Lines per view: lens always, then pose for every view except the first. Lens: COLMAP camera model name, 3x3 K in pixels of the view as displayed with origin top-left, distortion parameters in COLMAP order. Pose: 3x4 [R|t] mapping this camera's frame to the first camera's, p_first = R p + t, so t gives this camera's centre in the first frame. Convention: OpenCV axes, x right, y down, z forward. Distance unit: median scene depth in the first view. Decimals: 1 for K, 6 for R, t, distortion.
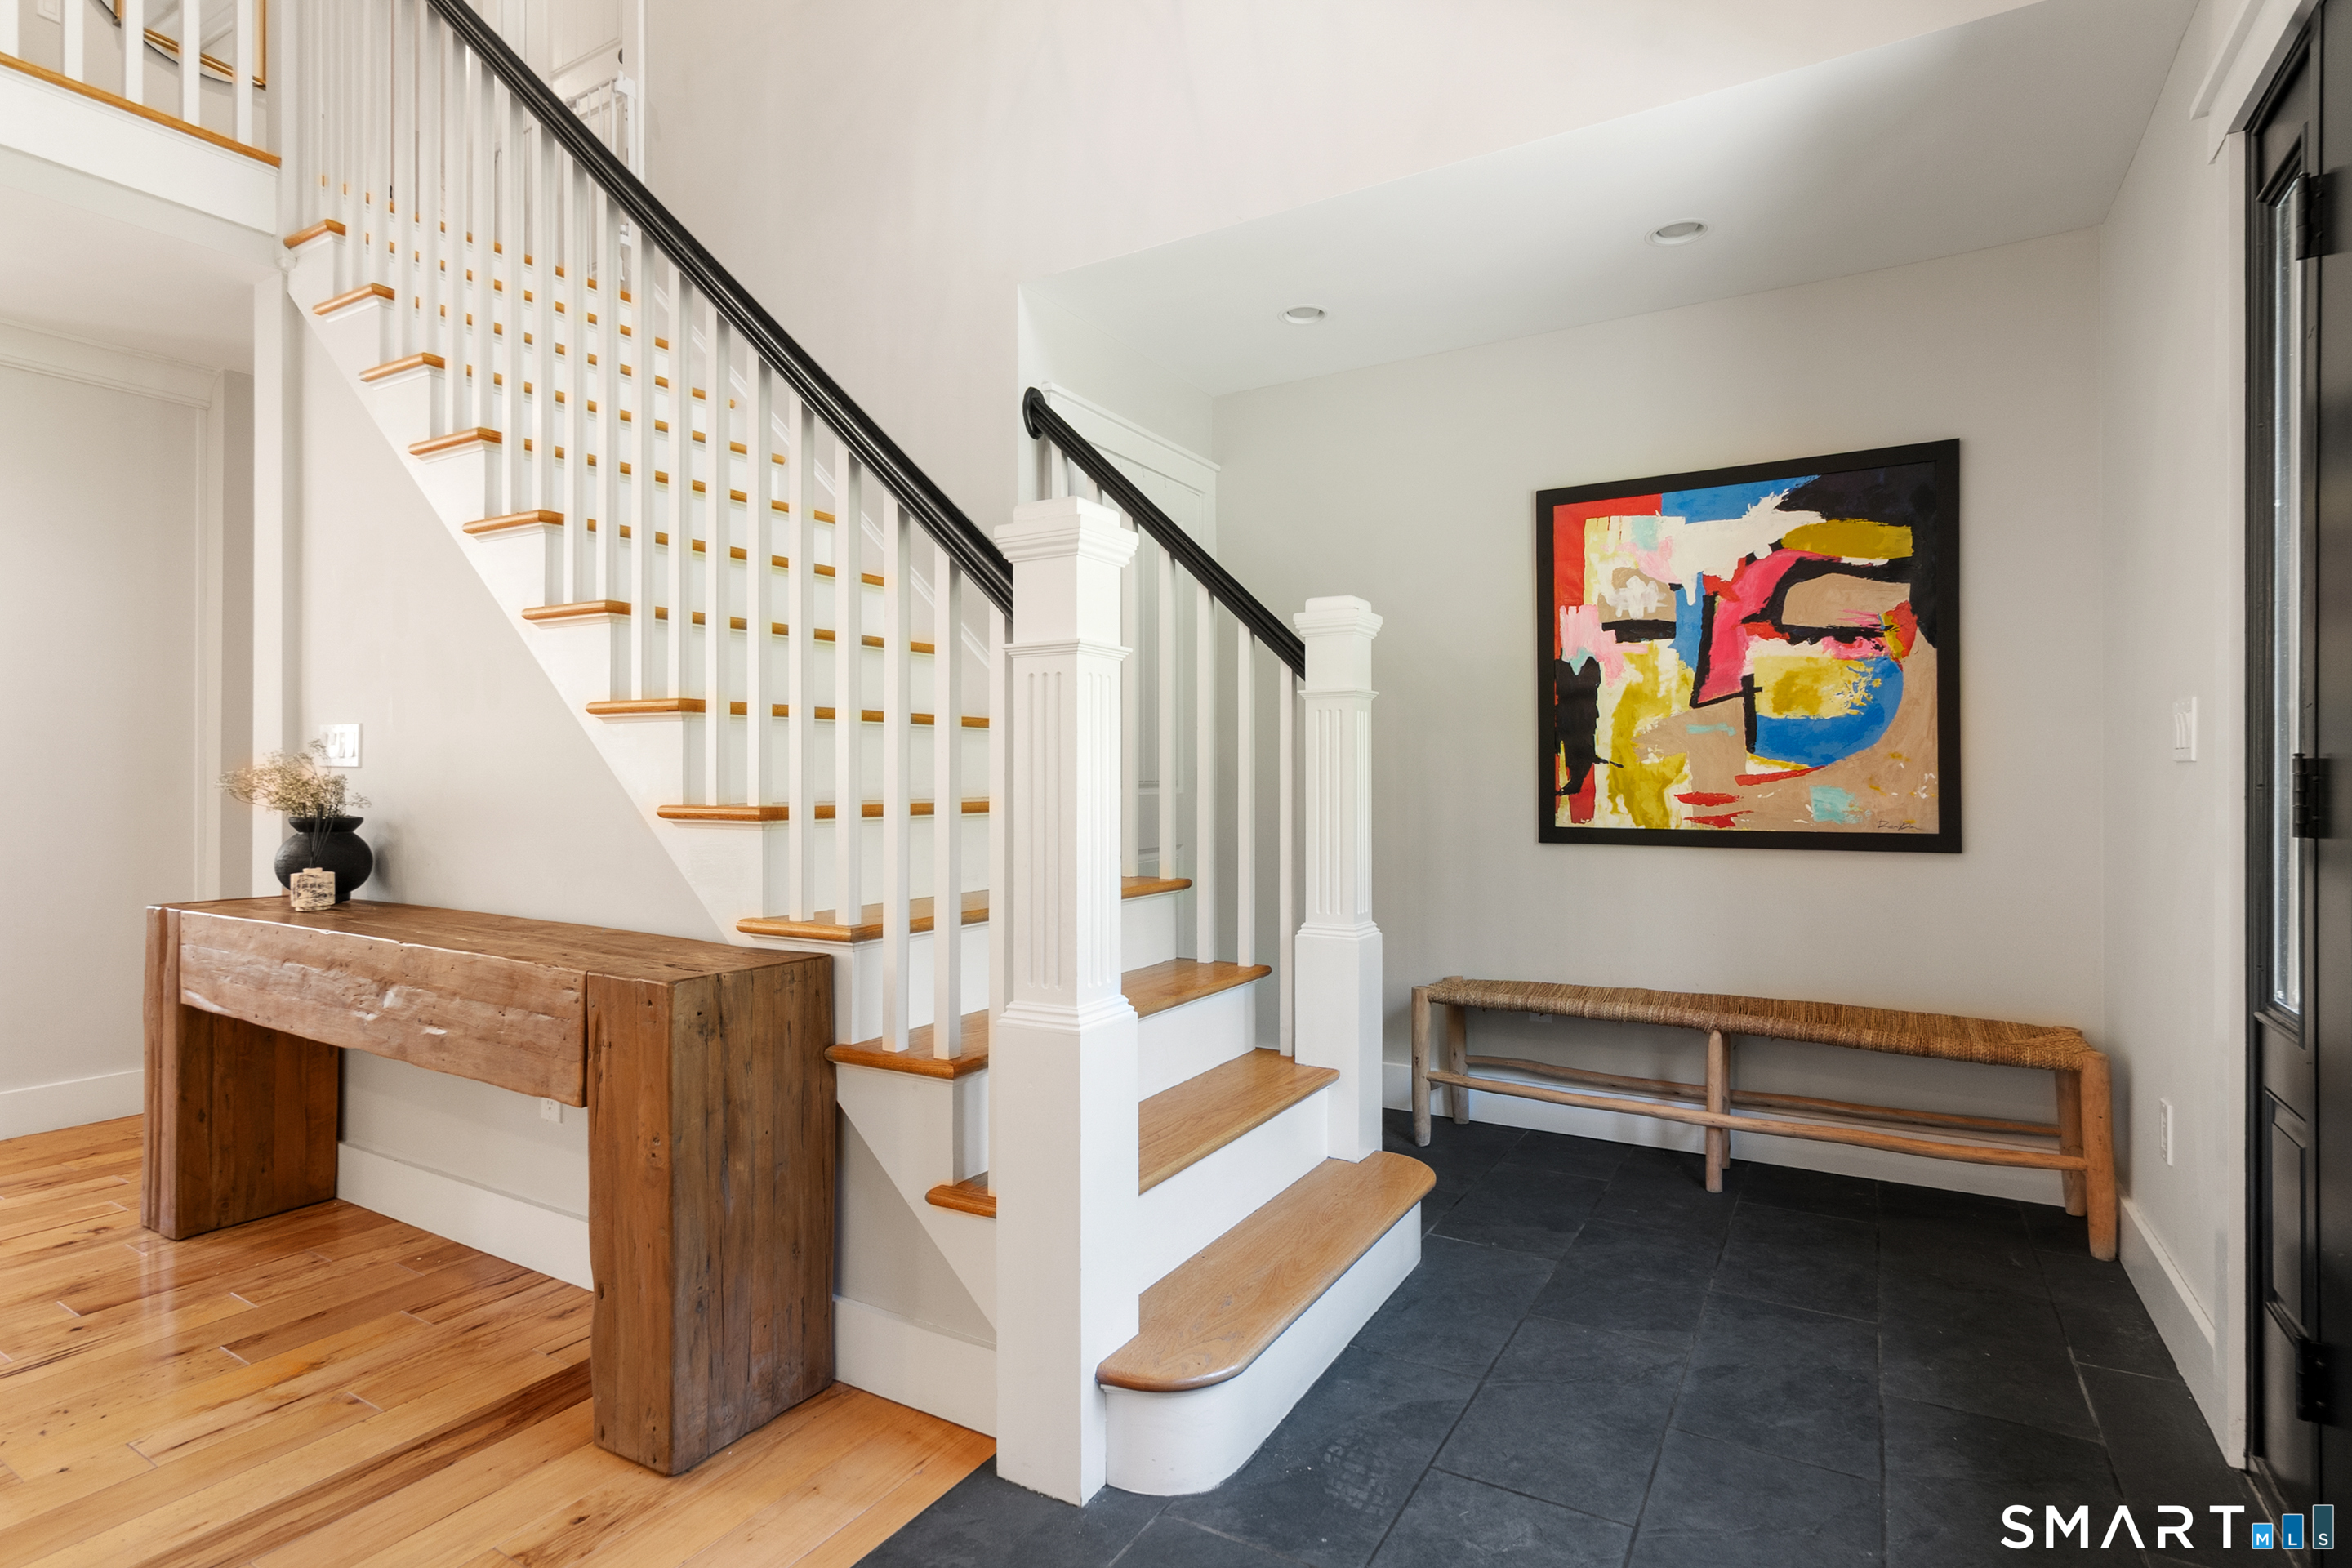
lens RADIAL K [[1156.3, 0, 1171.1], [0, 1156.3, 774.3], [0, 0, 1]] dist [0.004317, -0.002033]
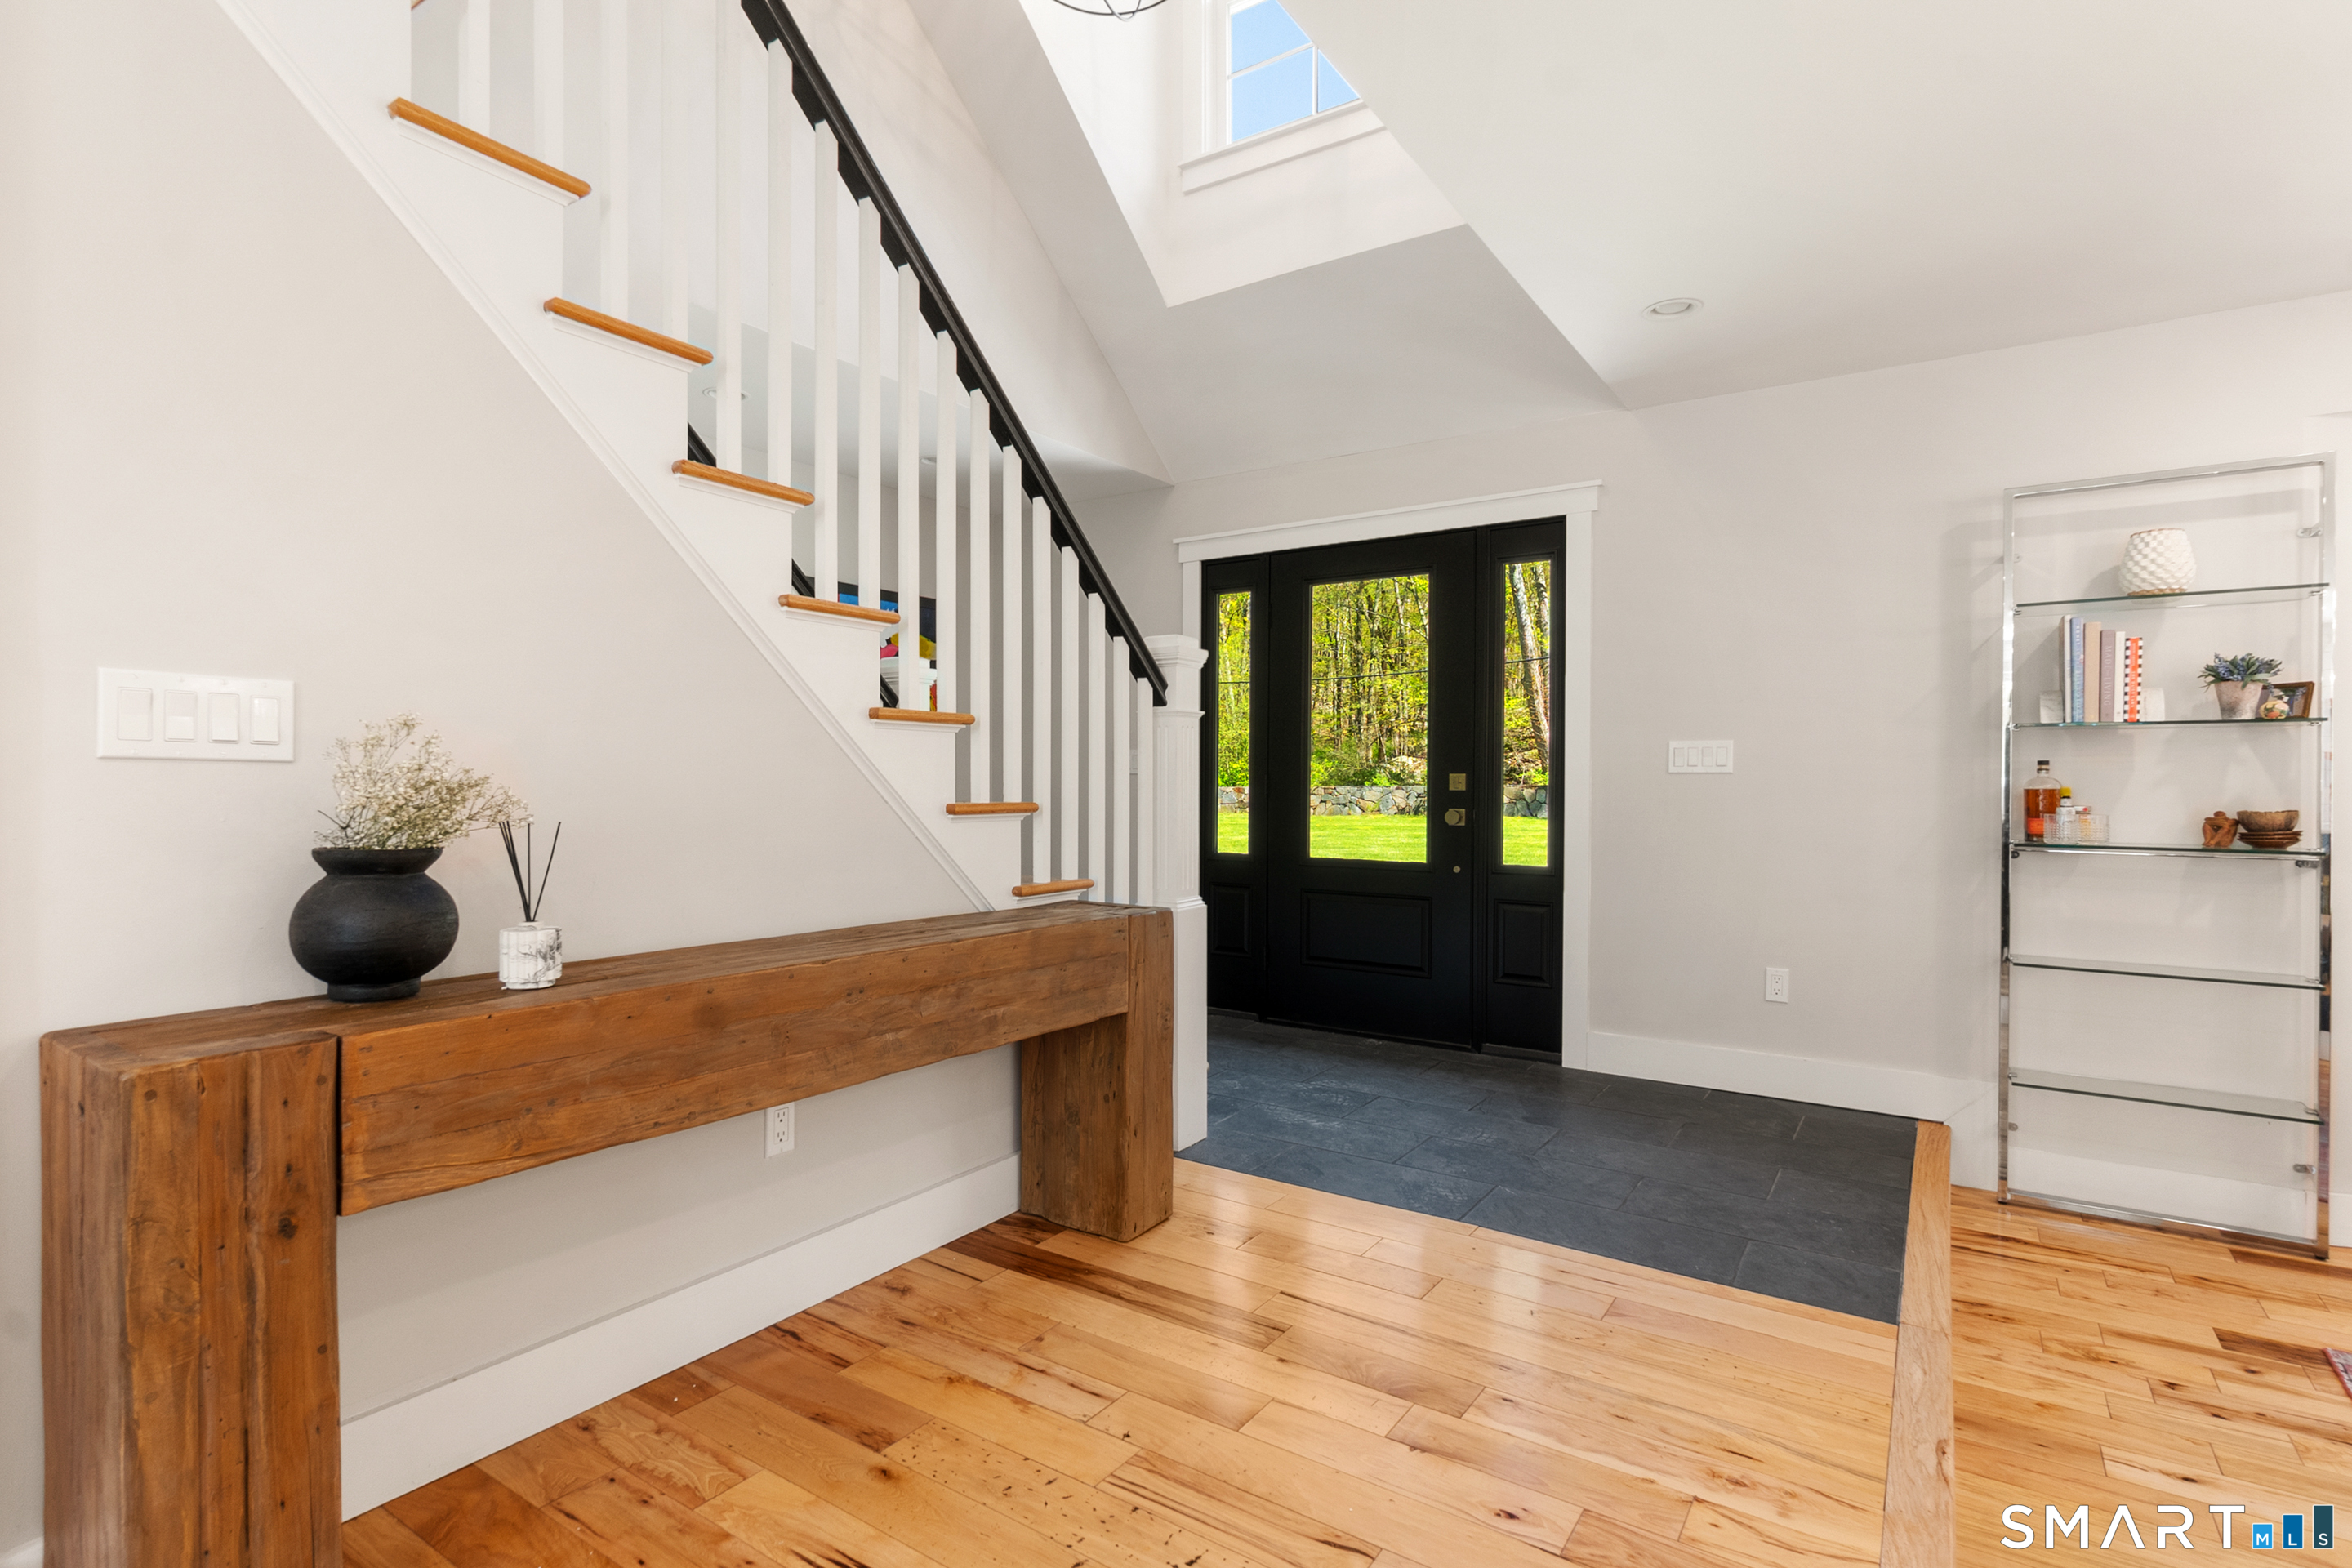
lens RADIAL K [[1156.3, 0, 1159.1], [0, 1156.3, 782.0], [0, 0, 1]] dist [0.004317, -0.002033]
pose [[0.076062, -0.012034, 0.997030, -1.658772], [-0.007982, 0.999888, 0.012677, -0.010617], [-0.997071, -0.008922, 0.075957, 0.739110]]
